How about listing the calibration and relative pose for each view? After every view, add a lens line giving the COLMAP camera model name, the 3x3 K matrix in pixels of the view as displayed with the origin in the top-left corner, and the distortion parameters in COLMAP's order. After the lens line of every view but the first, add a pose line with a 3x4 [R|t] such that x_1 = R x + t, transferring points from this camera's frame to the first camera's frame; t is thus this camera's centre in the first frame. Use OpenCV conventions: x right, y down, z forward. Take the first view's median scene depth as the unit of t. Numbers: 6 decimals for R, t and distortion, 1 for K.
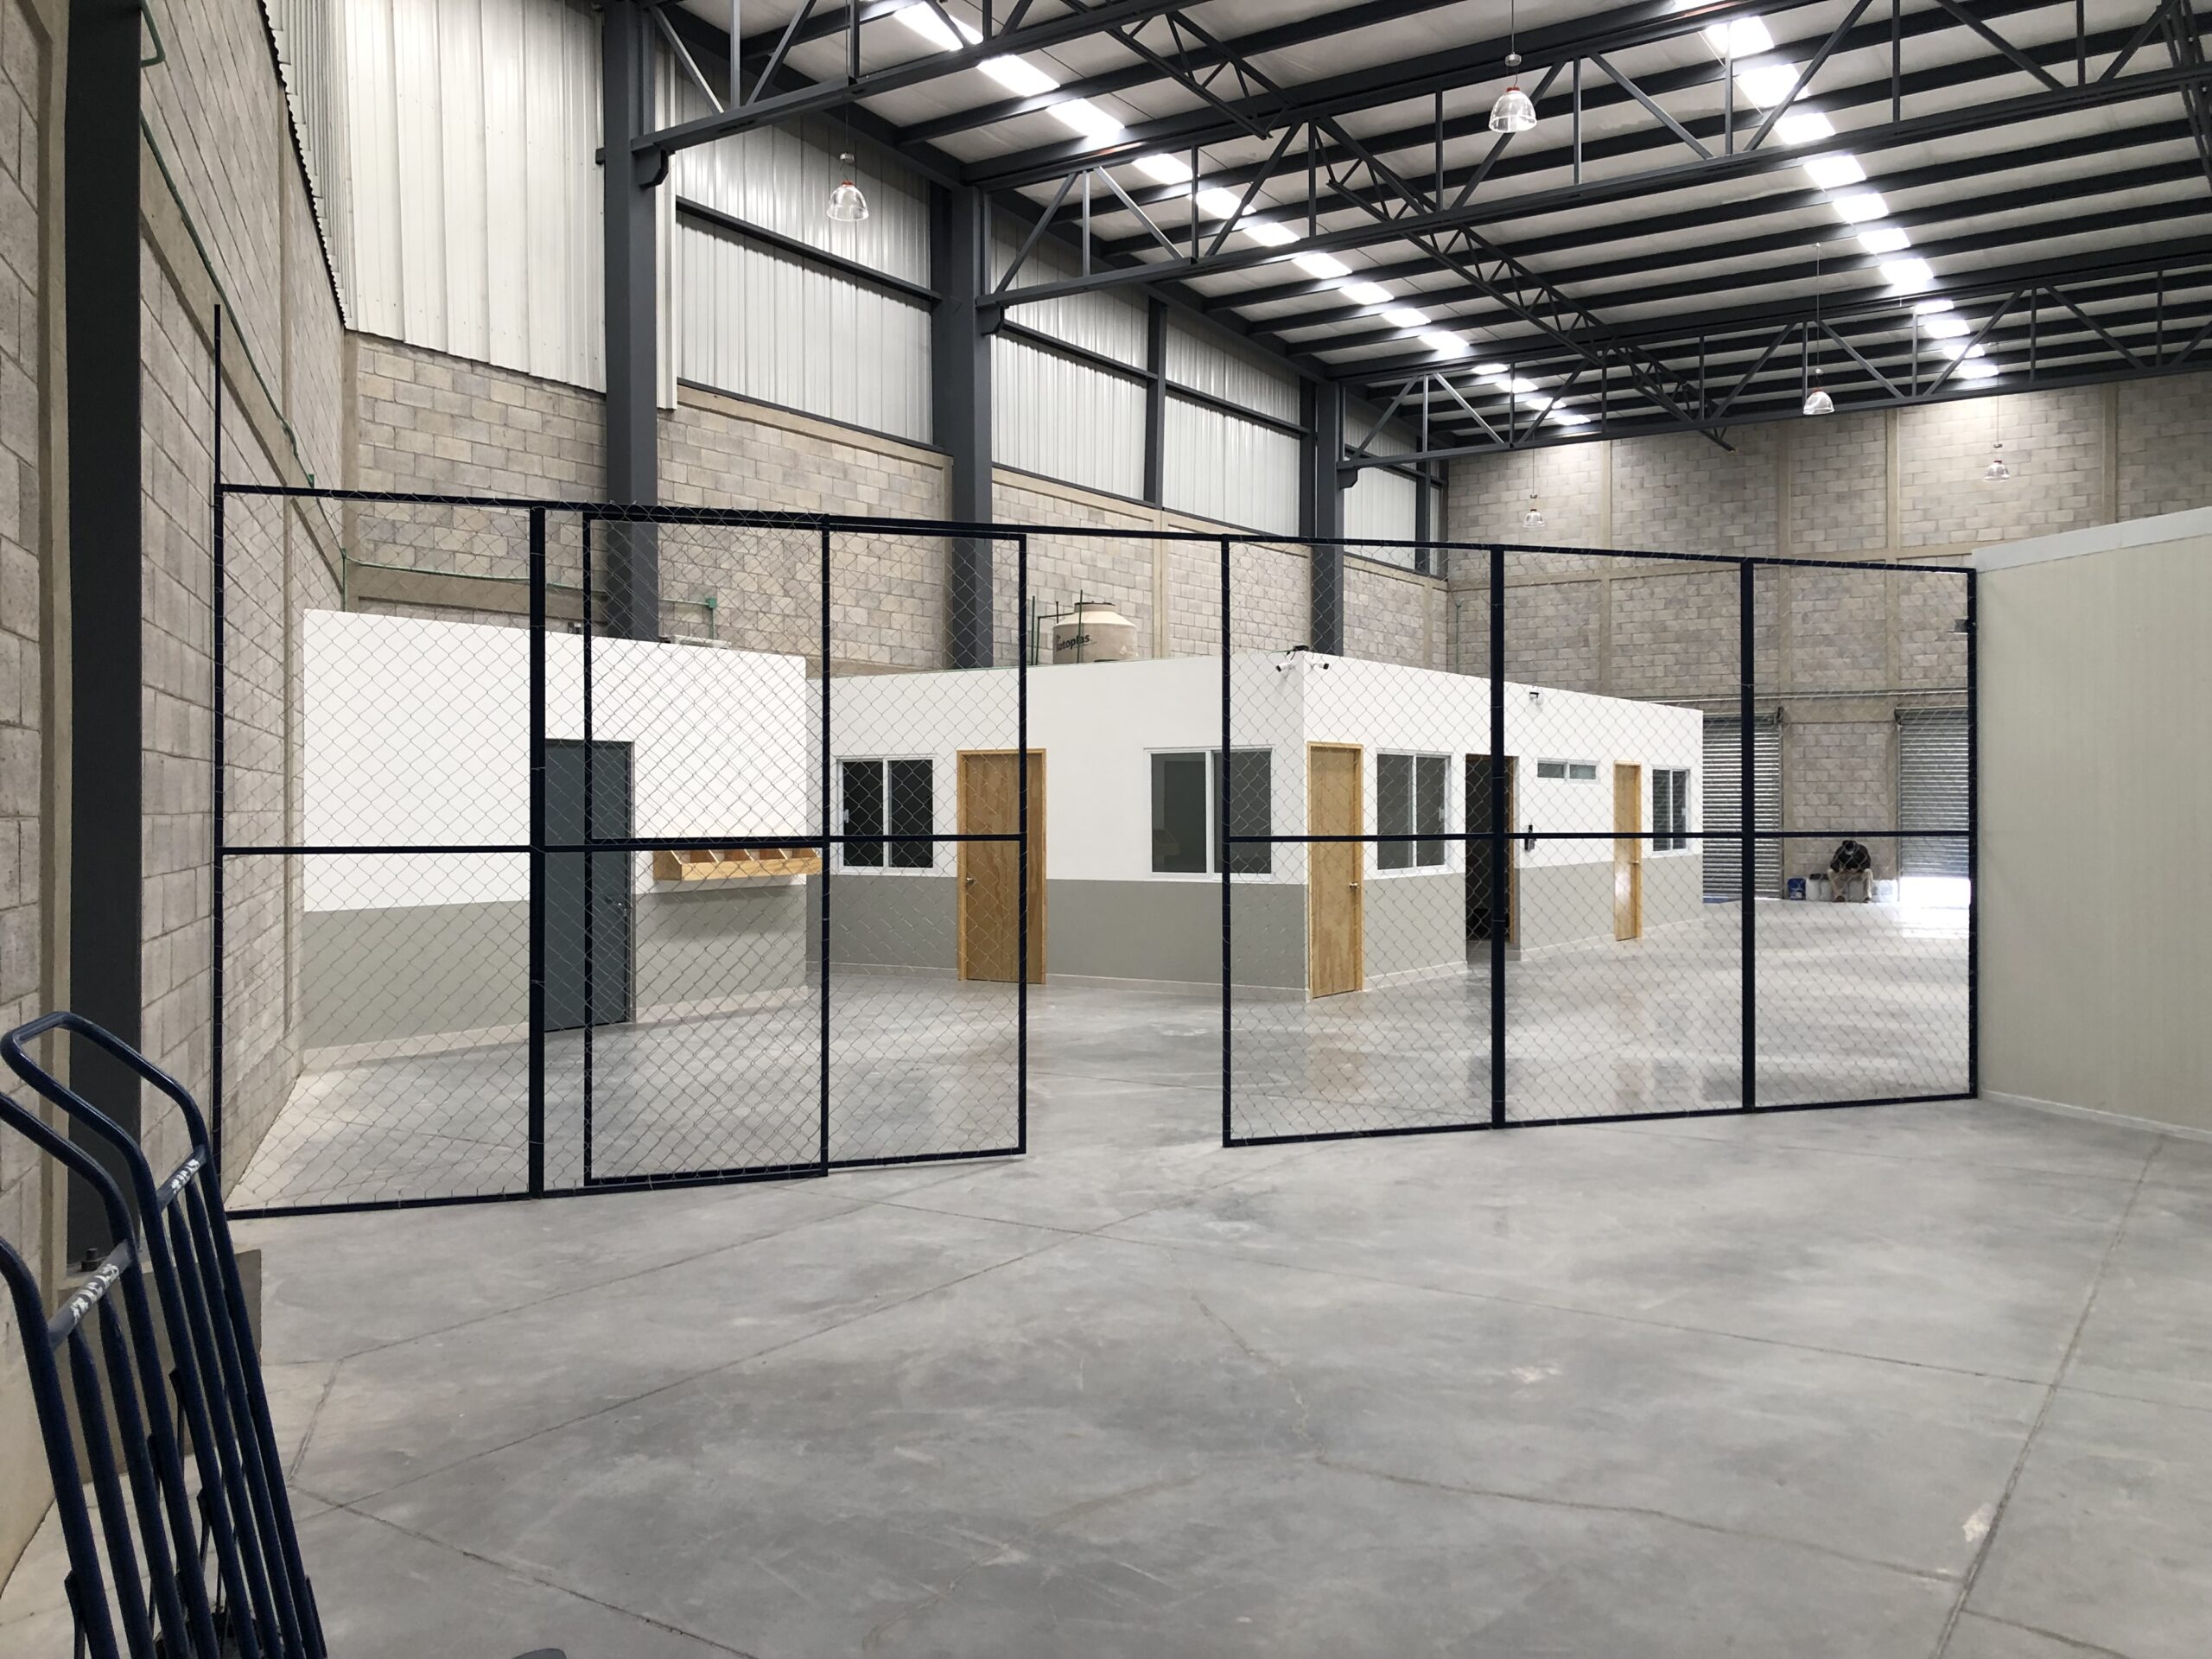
lens RADIAL K [[1810.2, 0, 1097.4], [0, 1810.2, 819.0], [0, 0, 1]] dist [0.047817, -0.049164]
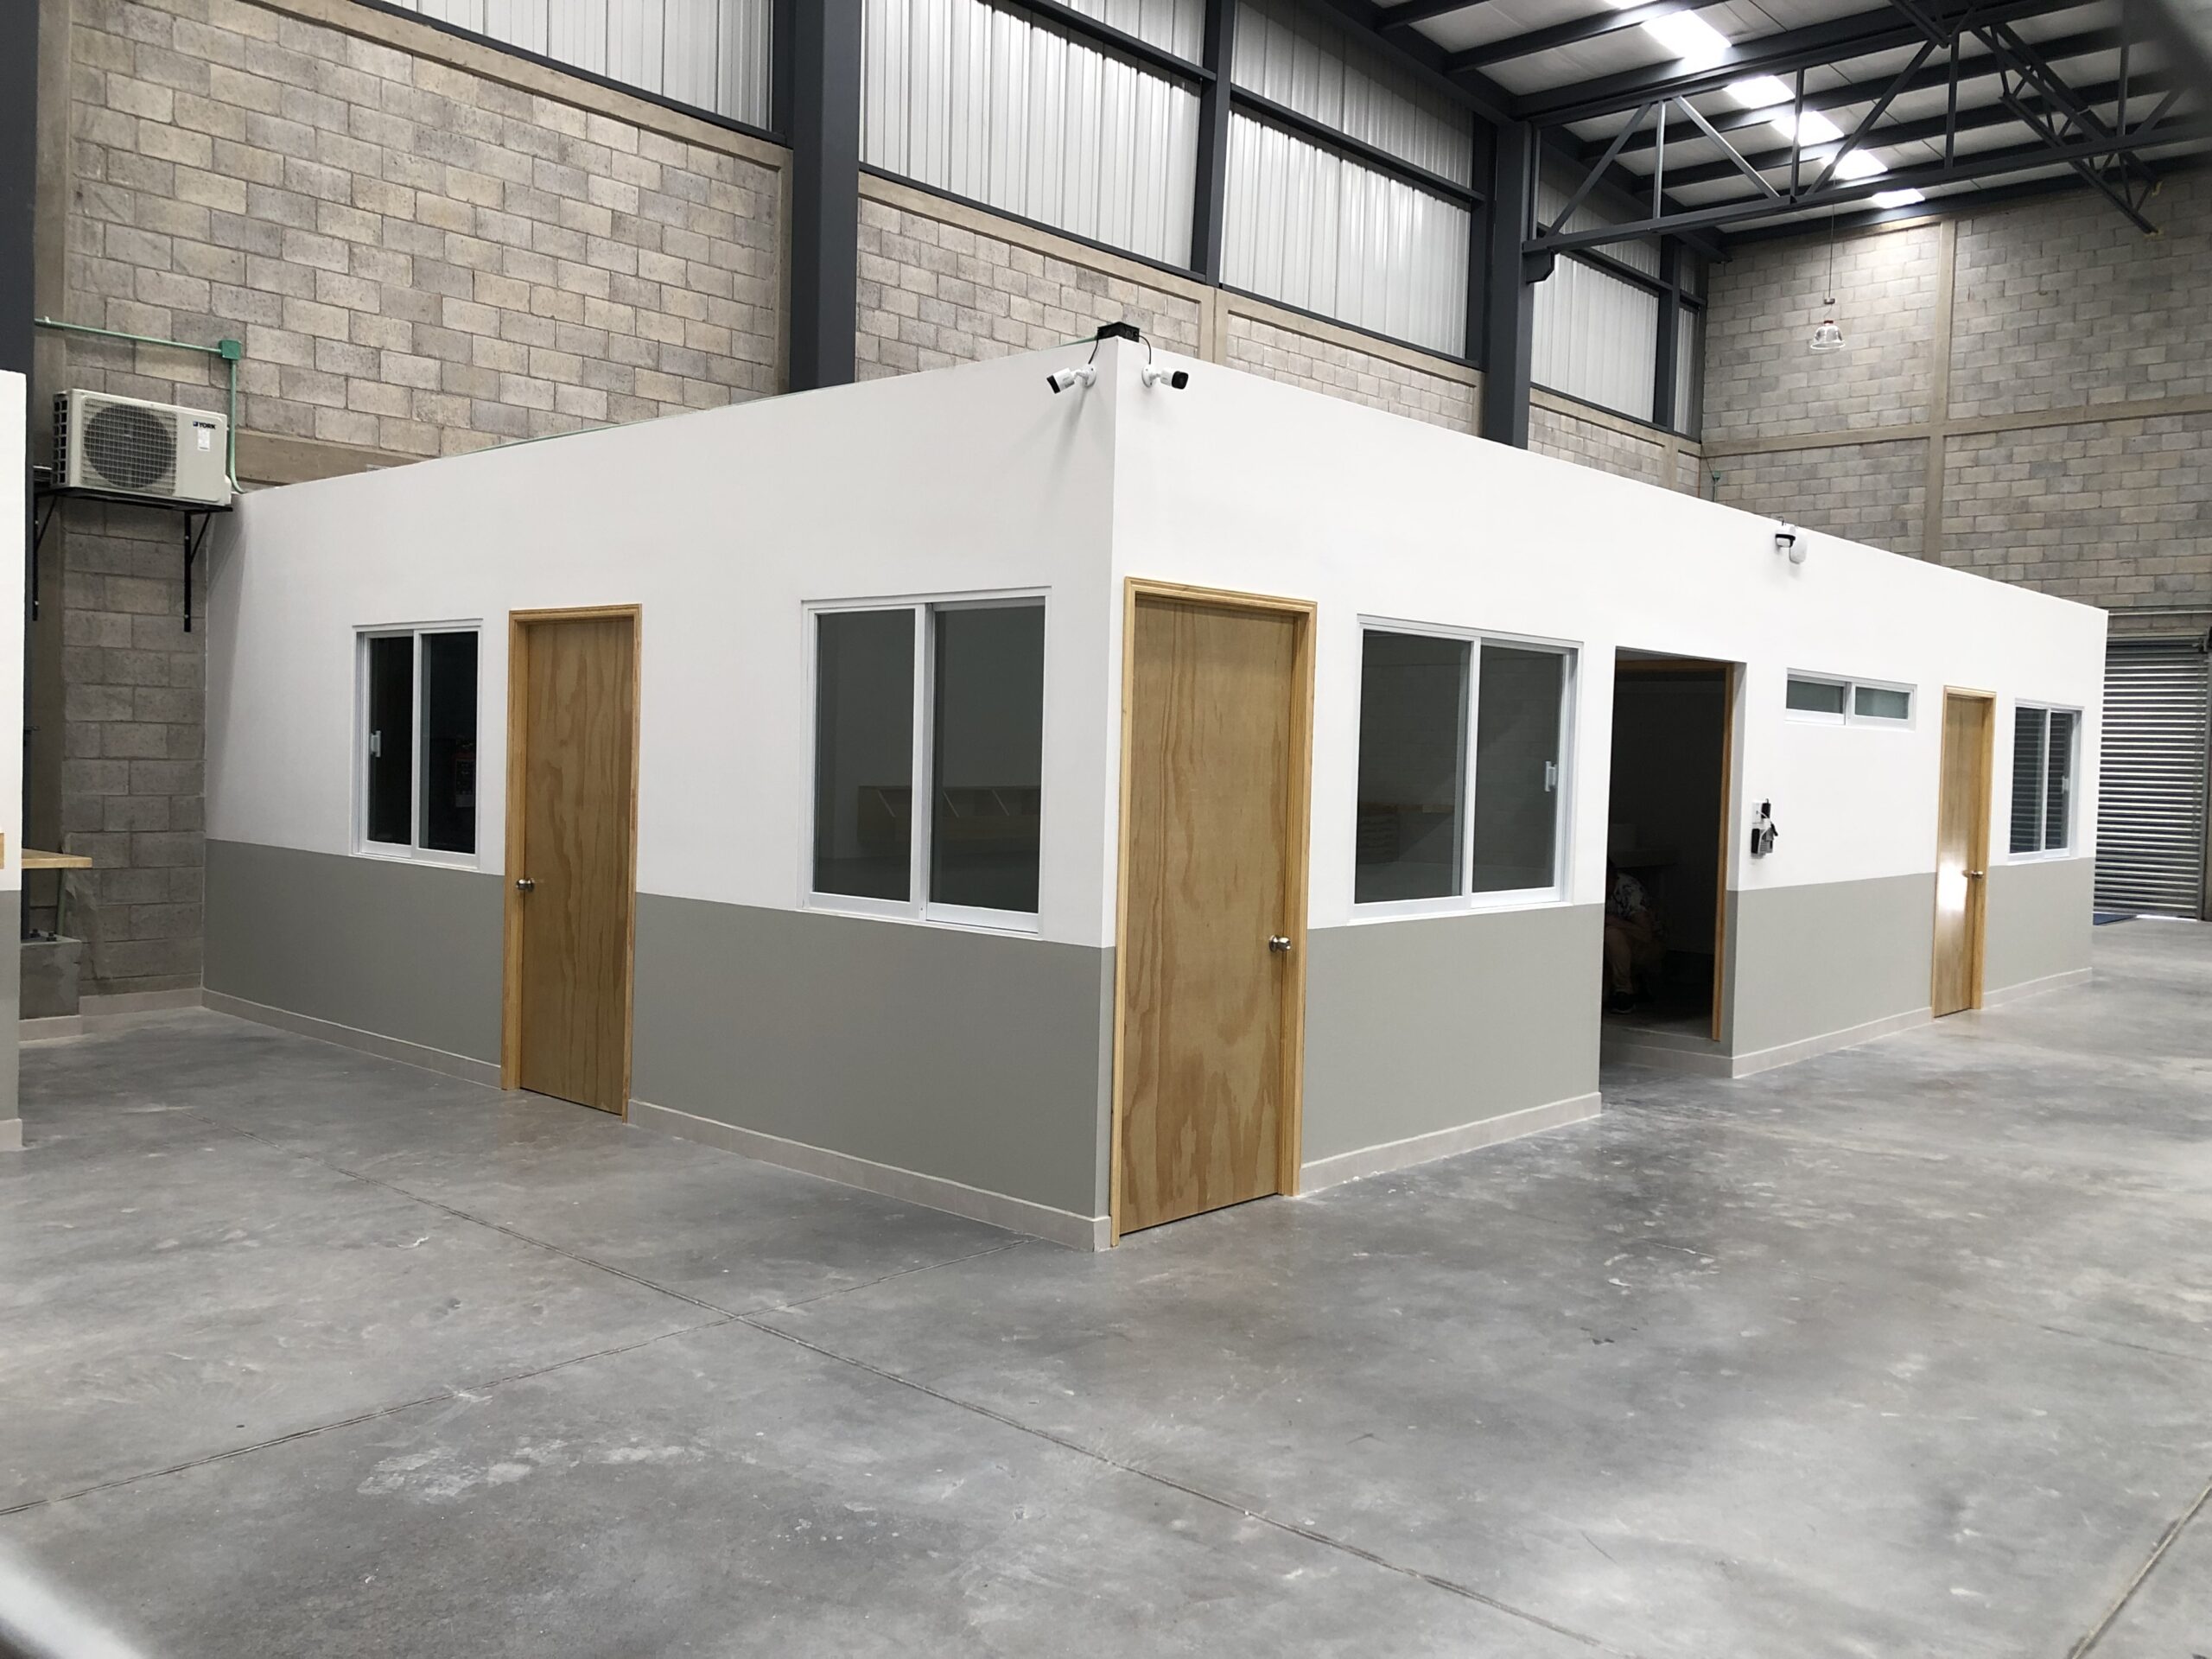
lens RADIAL K [[1810.2, 0, 1110.8], [0, 1810.2, 813.3], [0, 0, 1]] dist [0.047817, -0.049164]
pose [[0.989000, 0.034154, -0.143921, 0.098468], [-0.030165, 0.999100, 0.029809, -0.002471], [0.144810, -0.025140, 0.989140, 0.354694]]
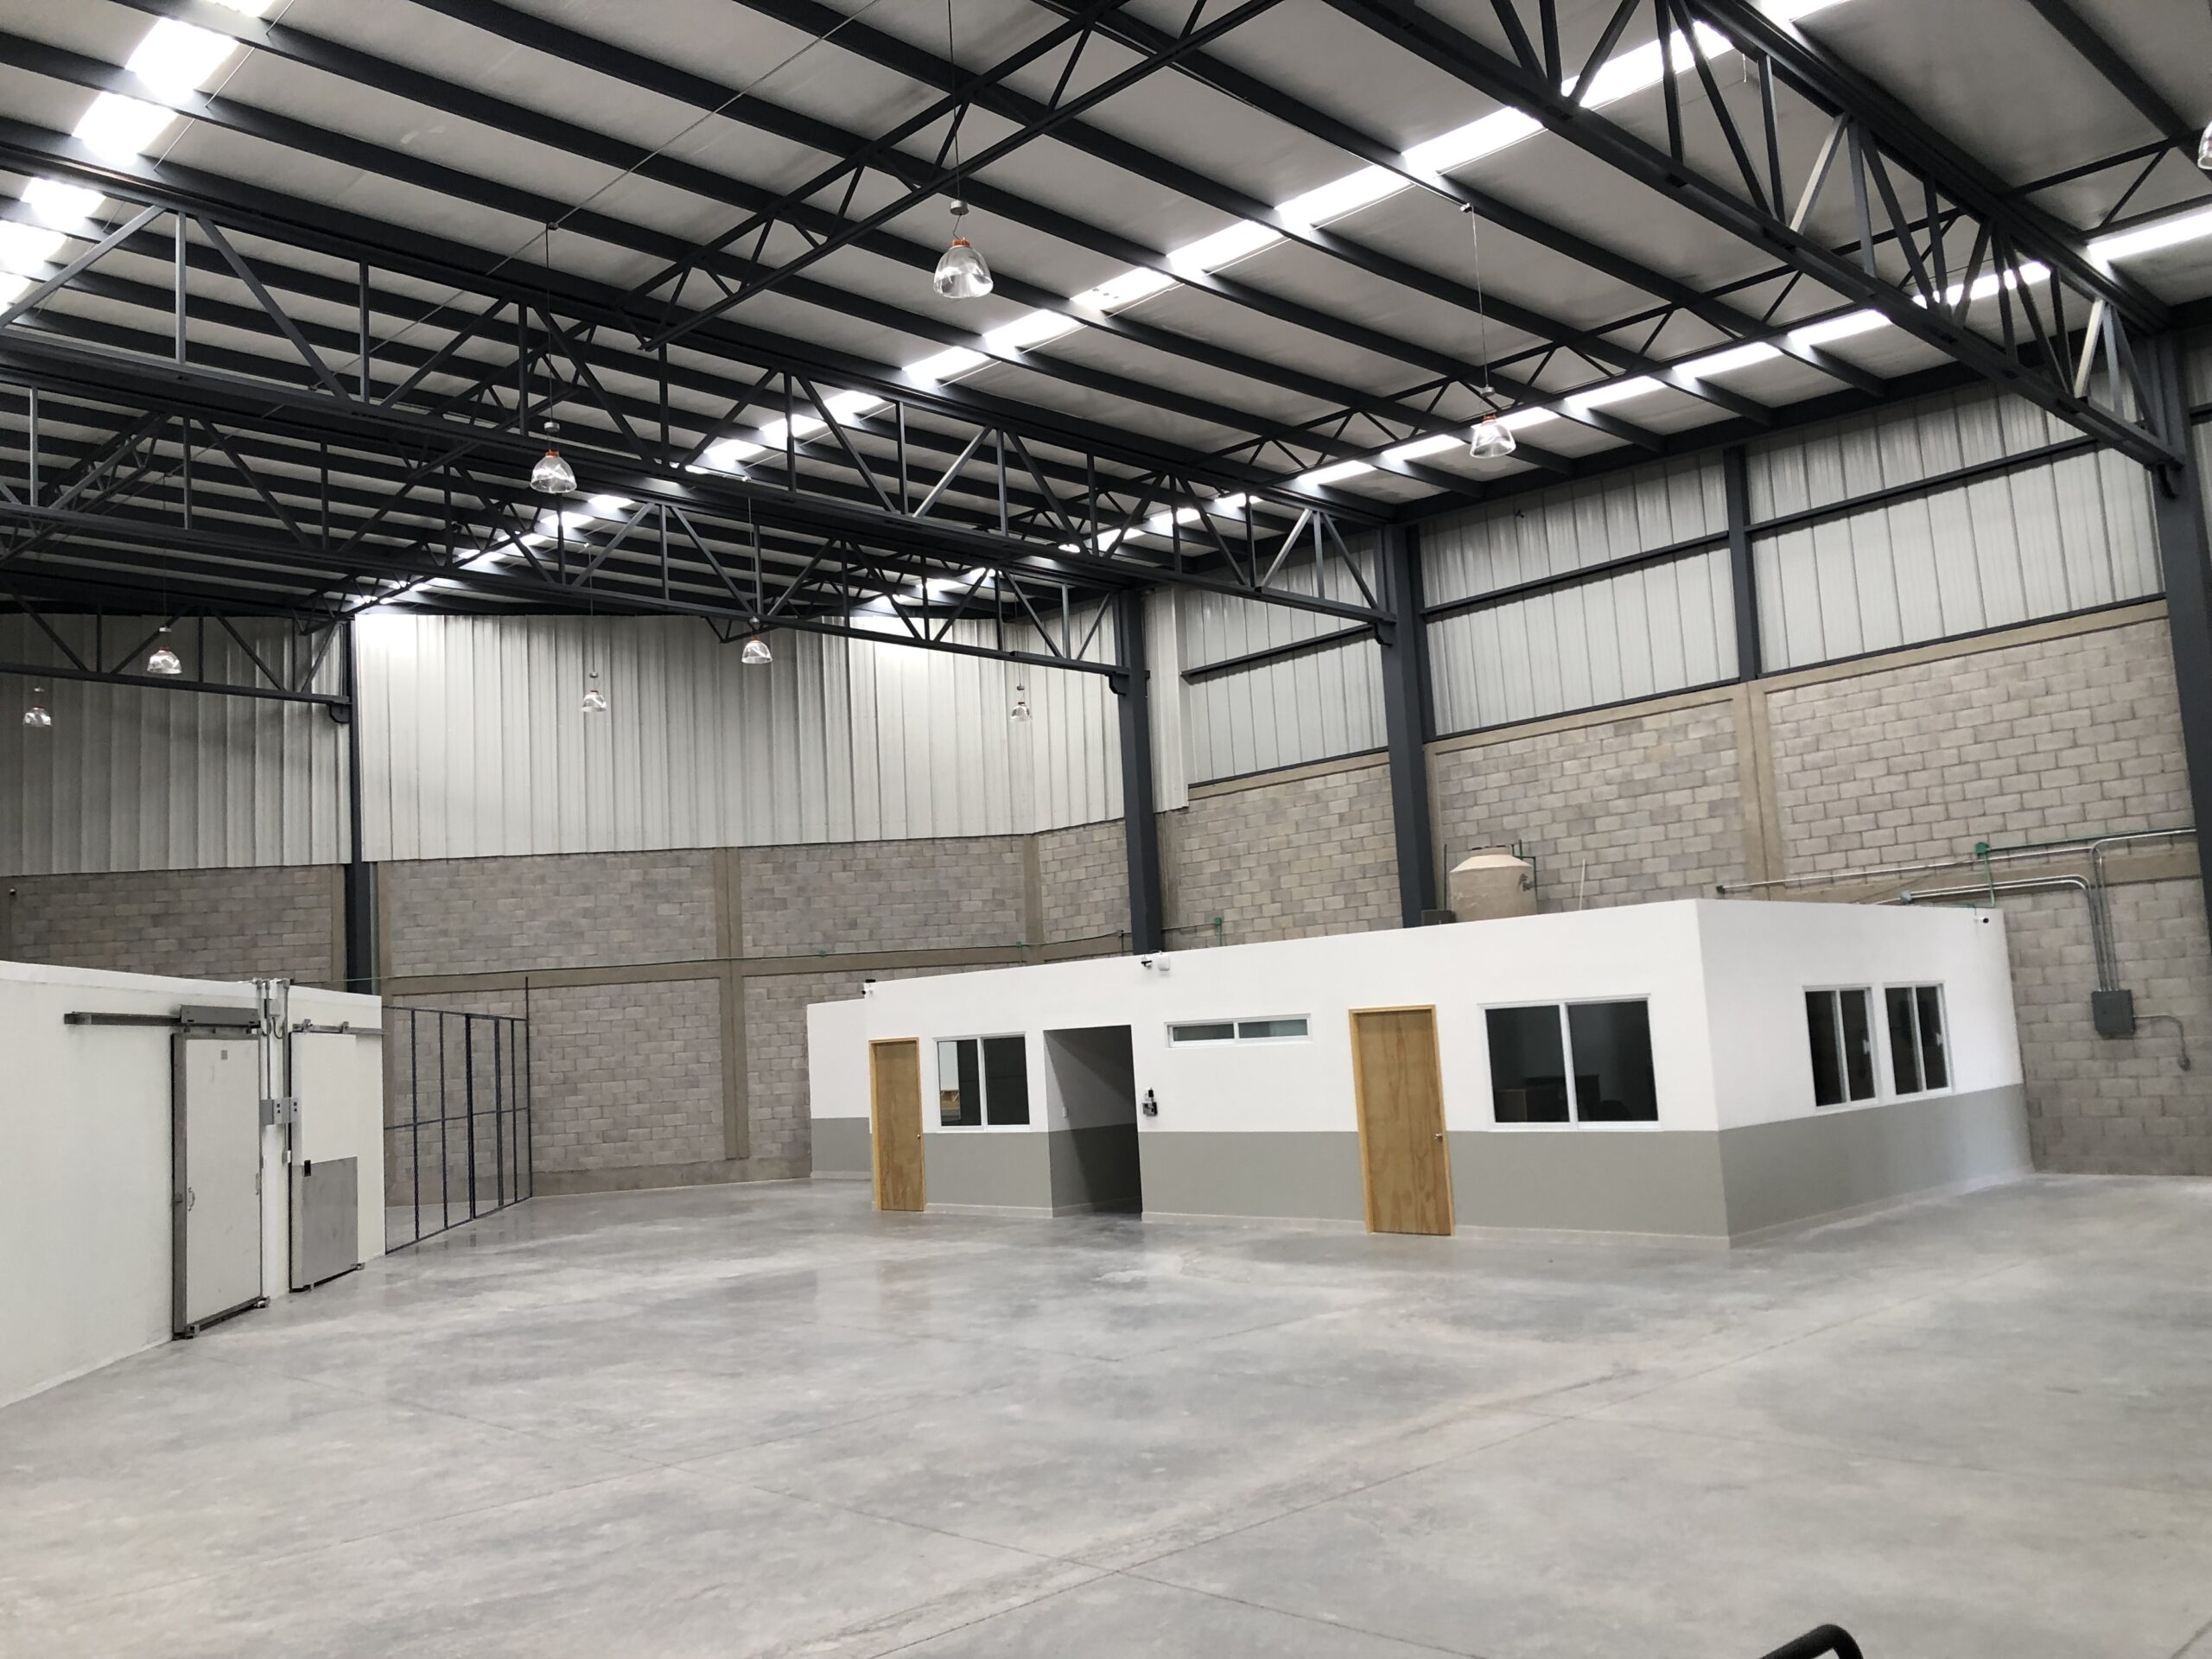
lens RADIAL K [[1810.2, 0, 1078.4], [0, 1810.2, 848.9], [0, 0, 1]] dist [0.047817, -0.049164]
pose [[-0.215145, -0.089907, -0.972435, 0.933864], [0.051438, 0.993328, -0.103219, -0.021238], [0.975227, -0.072227, -0.209085, 0.876650]]
